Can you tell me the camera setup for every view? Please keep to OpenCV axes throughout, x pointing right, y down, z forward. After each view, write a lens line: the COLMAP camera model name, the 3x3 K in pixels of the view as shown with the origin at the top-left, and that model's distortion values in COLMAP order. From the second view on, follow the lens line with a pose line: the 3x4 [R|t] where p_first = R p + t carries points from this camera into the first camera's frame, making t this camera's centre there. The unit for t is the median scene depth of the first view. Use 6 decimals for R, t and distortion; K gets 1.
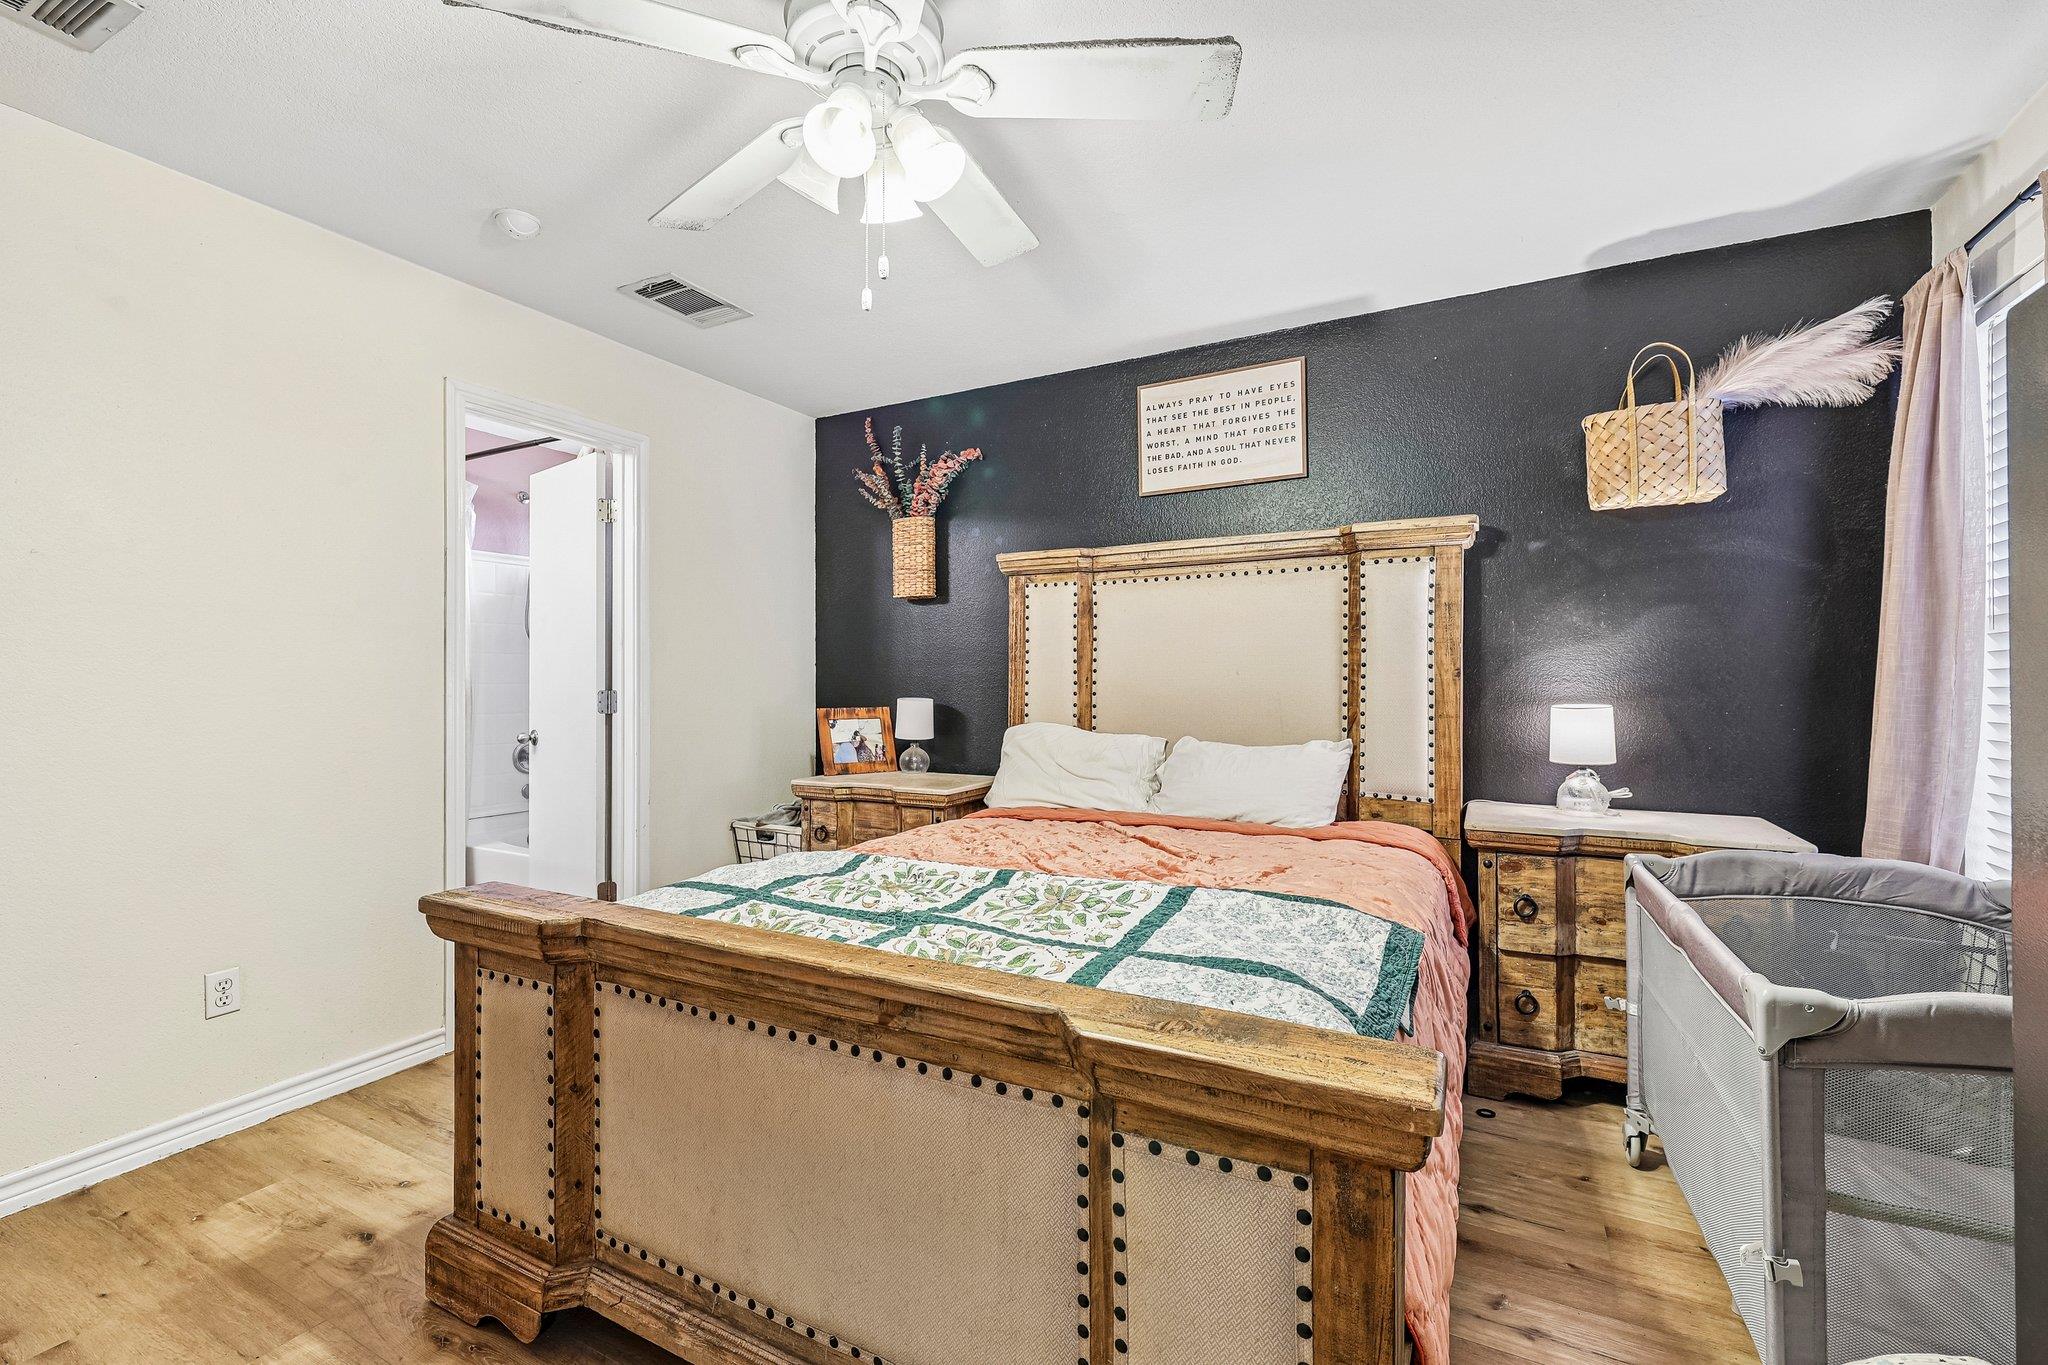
lens RADIAL K [[861.0, 0, 1028.7], [0, 861.0, 678.5], [0, 0, 1]] dist [-0.001519, 0.000698]
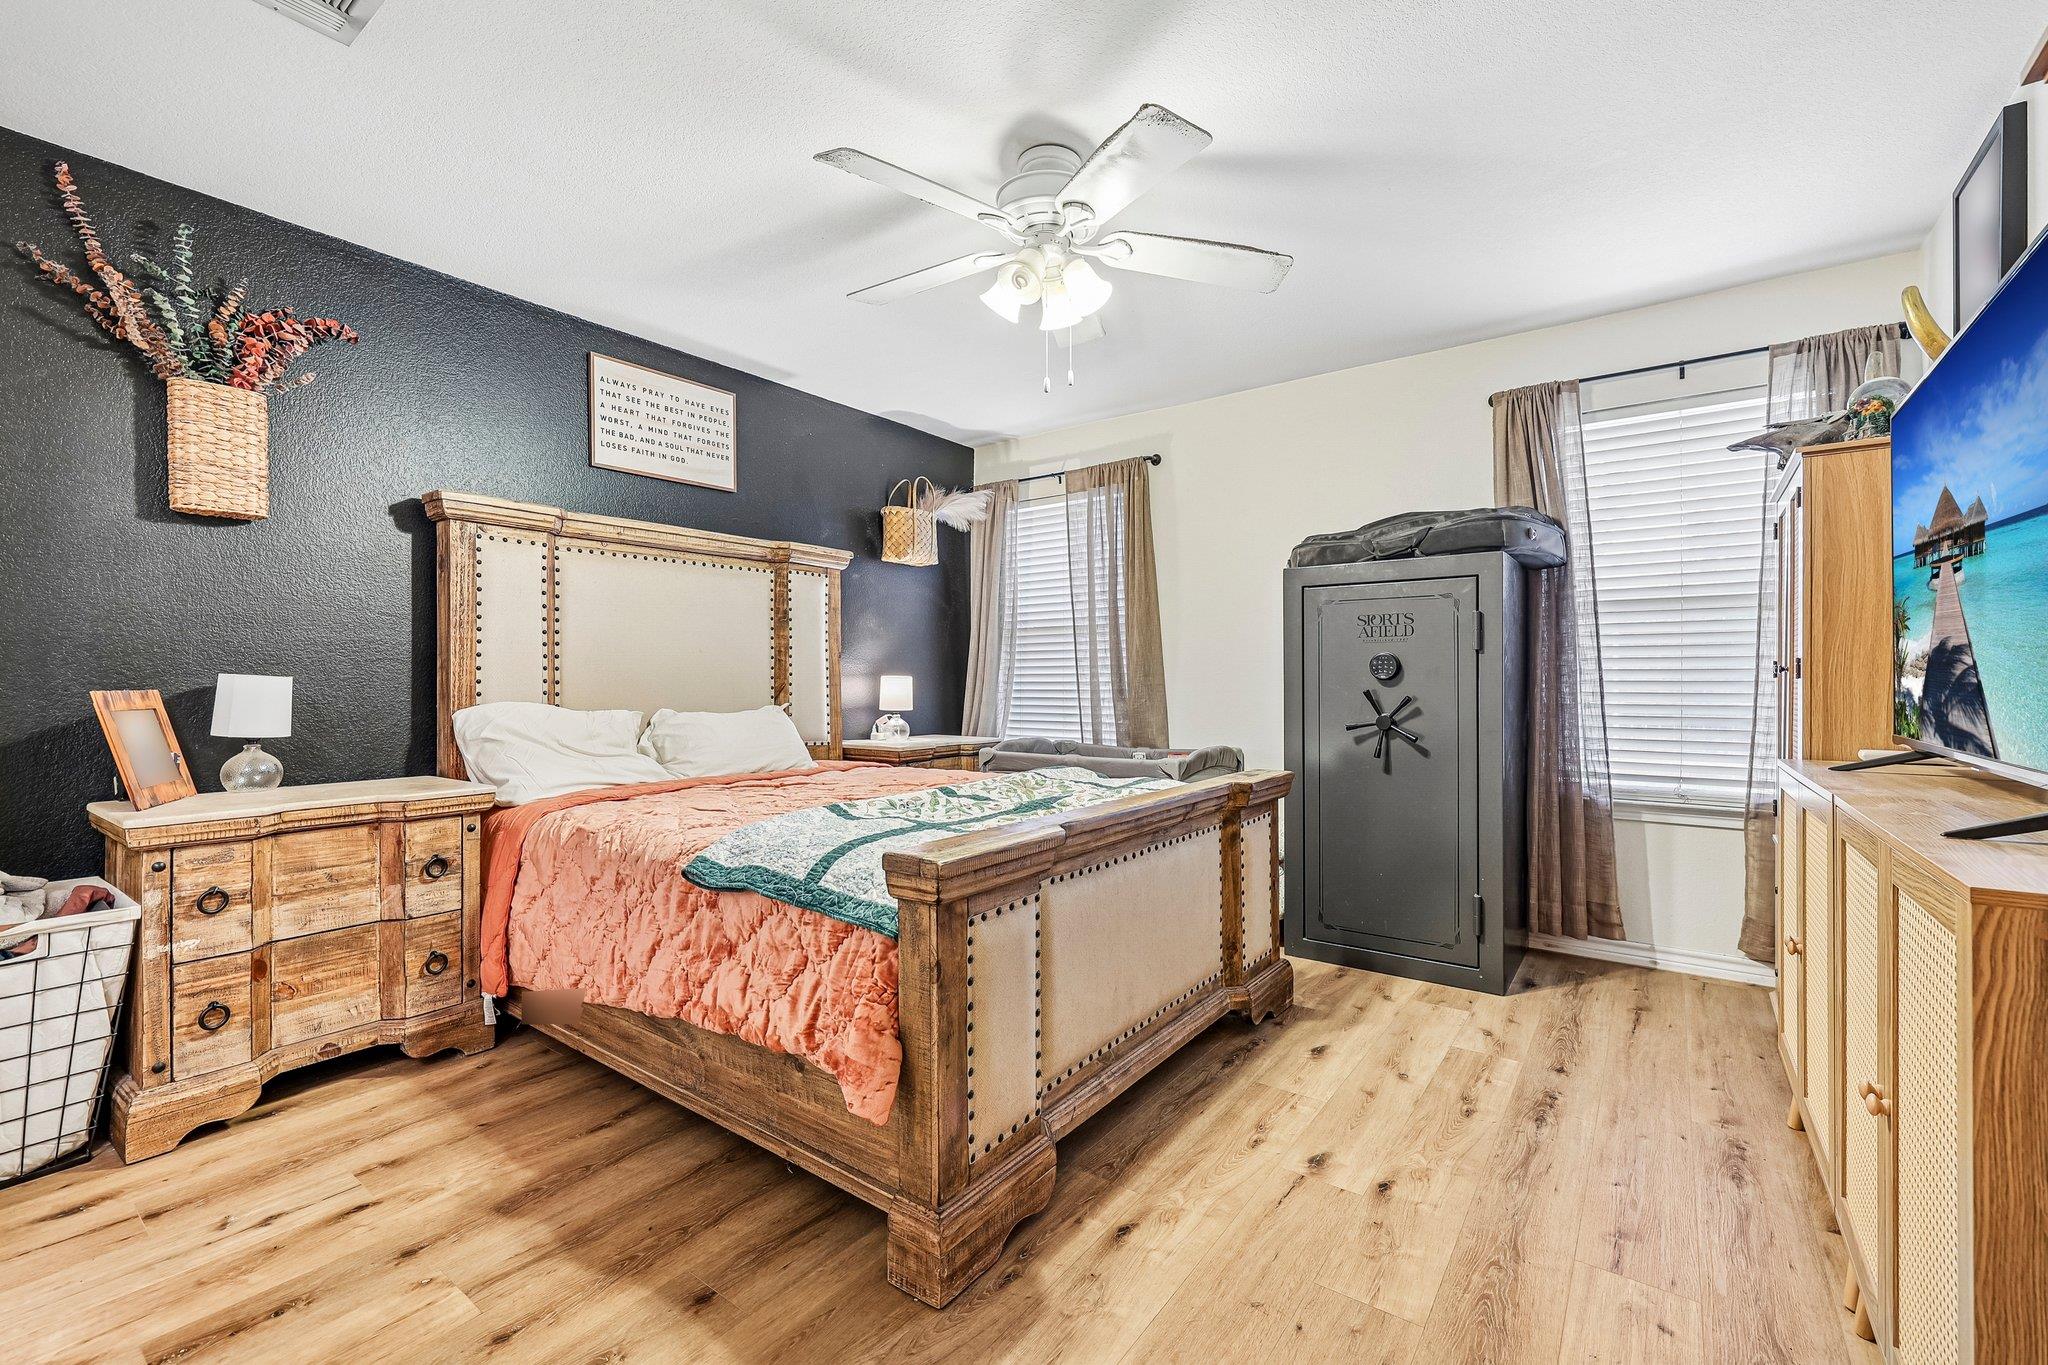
lens RADIAL K [[861.0, 0, 1028.7], [0, 861.0, 678.5], [0, 0, 1]] dist [-0.001519, 0.000698]
pose [[0.148947, 0.003487, 0.988839, -0.791650], [-0.000049, 0.999994, -0.003519, 0.032825], [-0.988845, 0.000476, 0.148946, 0.389472]]
